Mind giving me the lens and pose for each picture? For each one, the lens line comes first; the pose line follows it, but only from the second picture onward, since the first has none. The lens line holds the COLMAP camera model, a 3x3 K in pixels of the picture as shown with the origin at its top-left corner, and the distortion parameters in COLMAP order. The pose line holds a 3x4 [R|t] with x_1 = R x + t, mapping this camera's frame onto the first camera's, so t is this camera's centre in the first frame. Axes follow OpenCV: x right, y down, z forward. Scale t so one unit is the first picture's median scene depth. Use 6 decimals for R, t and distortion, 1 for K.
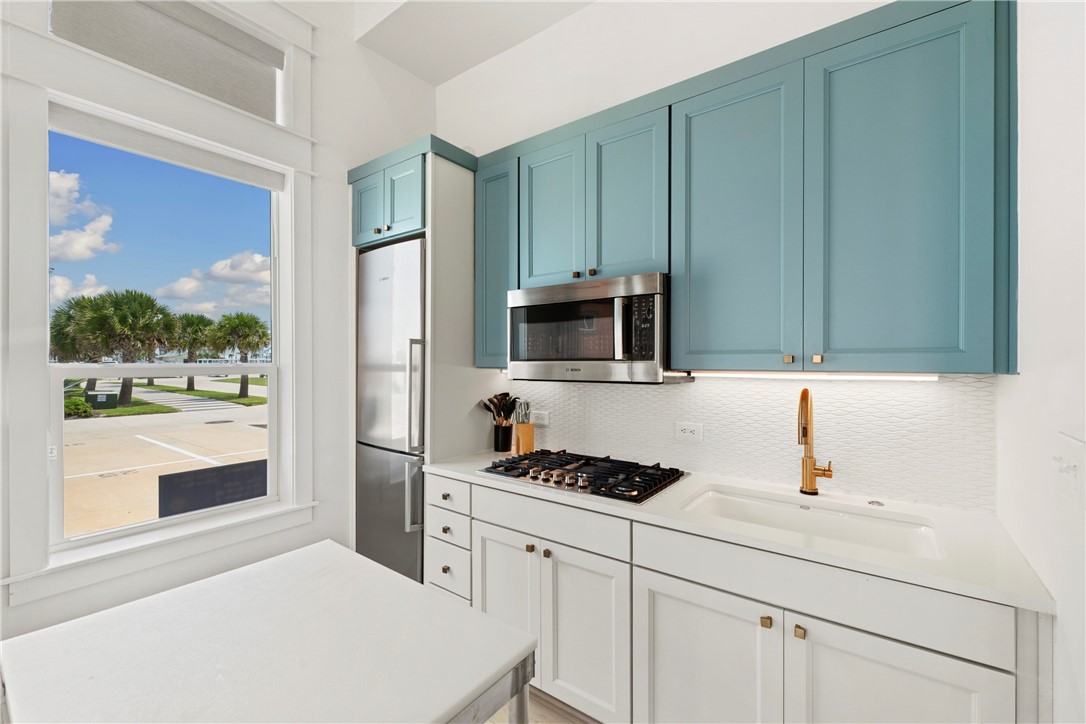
lens RADIAL K [[450.6, 0, 534.9], [0, 450.6, 364.6], [0, 0, 1]] dist [0.005042, 0.000051]
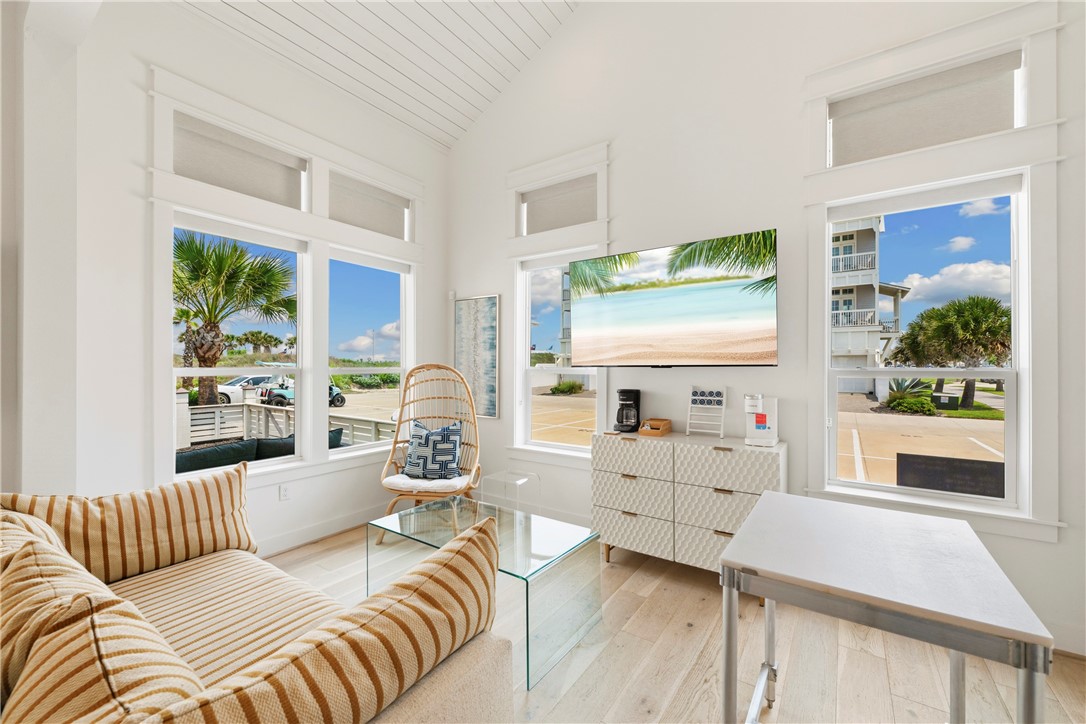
lens RADIAL K [[428.3, 0, 542.4], [0, 428.3, 360.2], [0, 0, 1]] dist [-0.001107, -0.000443]
pose [[0.038143, -0.010423, -0.999218, 0.362051], [-0.010149, 0.999890, -0.010818, 0.002368], [0.999221, 0.010553, 0.038034, -0.073636]]
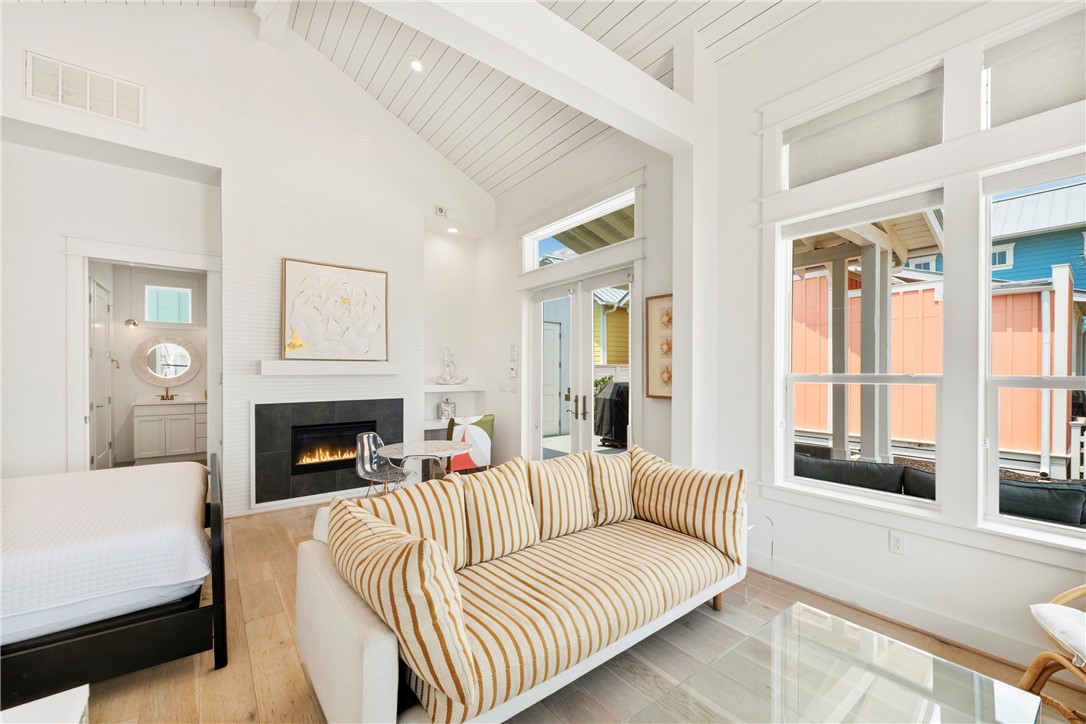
lens RADIAL K [[428.3, 0, 552.6], [0, 428.3, 374.8], [0, 0, 1]] dist [-0.001107, -0.000443]
pose [[-0.970261, -0.003935, 0.242028, -0.554453], [0.000267, 0.999850, 0.017326, 0.000269], [-0.242060, 0.016876, -0.970115, 0.366230]]
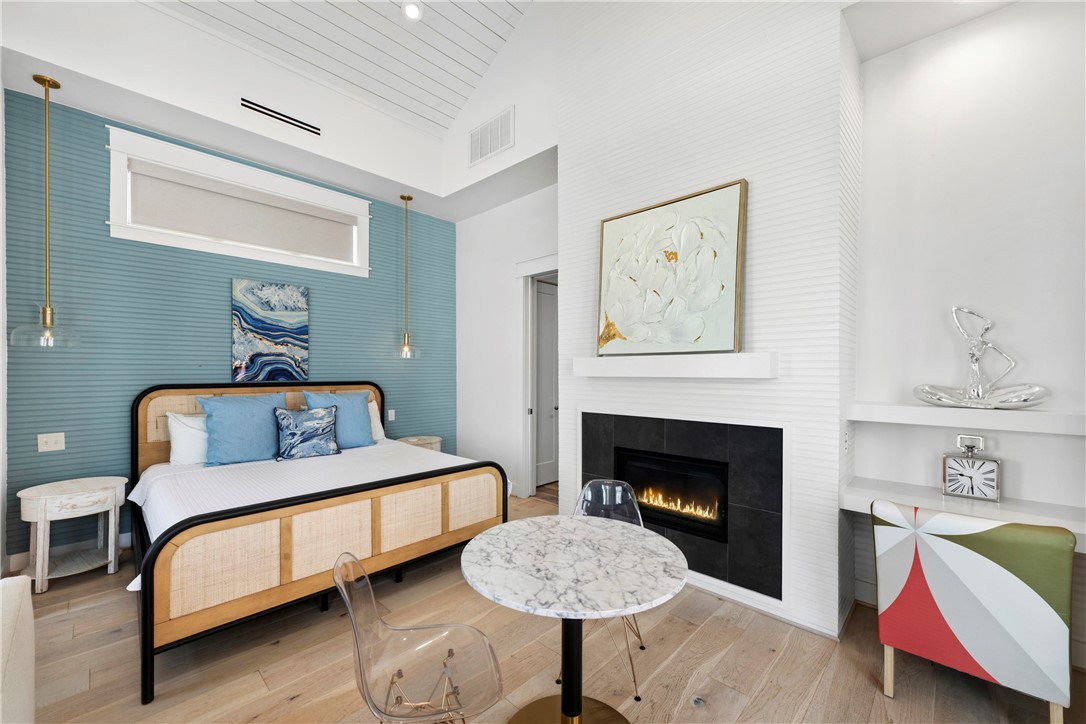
lens RADIAL K [[428.3, 0, 543.7], [0, 428.3, 373.0], [0, 0, 1]] dist [-0.001107, -0.000443]
pose [[0.110527, -0.003368, 0.993867, -0.378373], [0.005716, 0.999980, 0.002753, 0.017377], [-0.993857, 0.005377, 0.110544, -1.157523]]
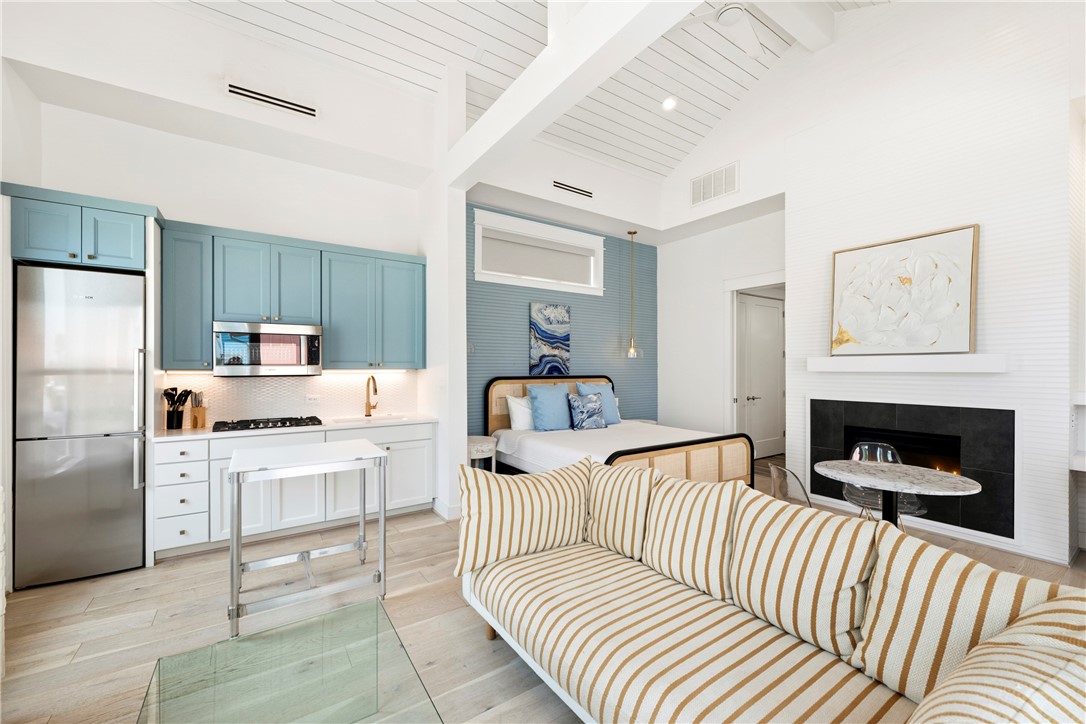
lens RADIAL K [[428.3, 0, 547.3], [0, 428.3, 368.4], [0, 0, 1]] dist [-0.001107, -0.000443]
pose [[0.314247, -0.002362, 0.949338, -1.101975], [0.006871, 0.999976, 0.000214, 0.011603], [-0.949316, 0.006456, 0.314255, -0.593994]]
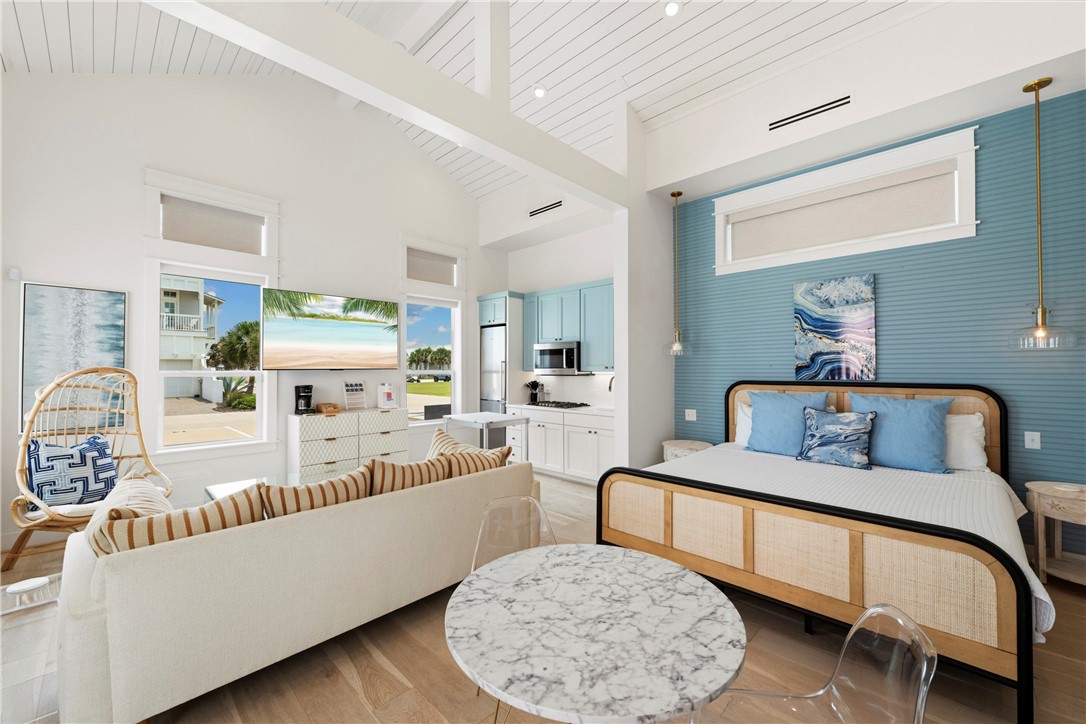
lens RADIAL K [[428.3, 0, 548.7], [0, 428.3, 363.4], [0, 0, 1]] dist [-0.001107, -0.000443]
pose [[0.993603, -0.001422, -0.112918, 0.335210], [-0.001207, 0.999730, -0.023215, 0.022941], [0.112920, 0.023203, 0.993333, -1.677954]]
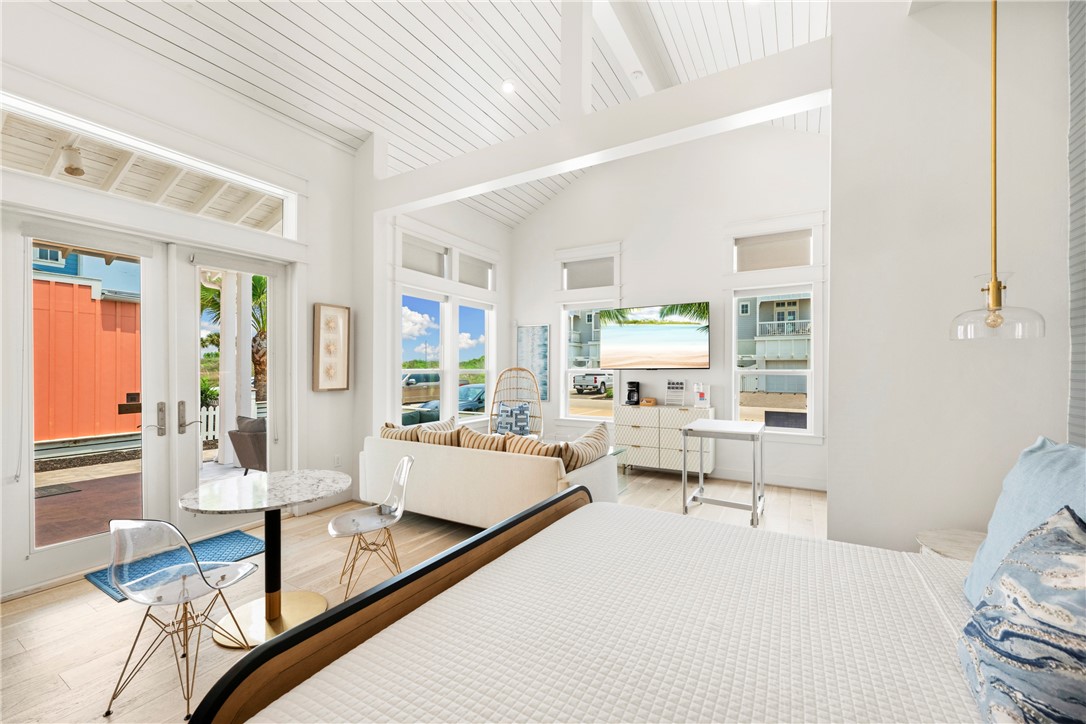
lens RADIAL K [[428.3, 0, 541.5], [0, 428.3, 362.3], [0, 0, 1]] dist [-0.001107, -0.000443]
pose [[0.112710, -0.012611, -0.993548, 1.473101], [-0.011621, 0.999834, -0.014009, 0.006671], [0.993560, 0.013125, 0.112545, -0.582561]]
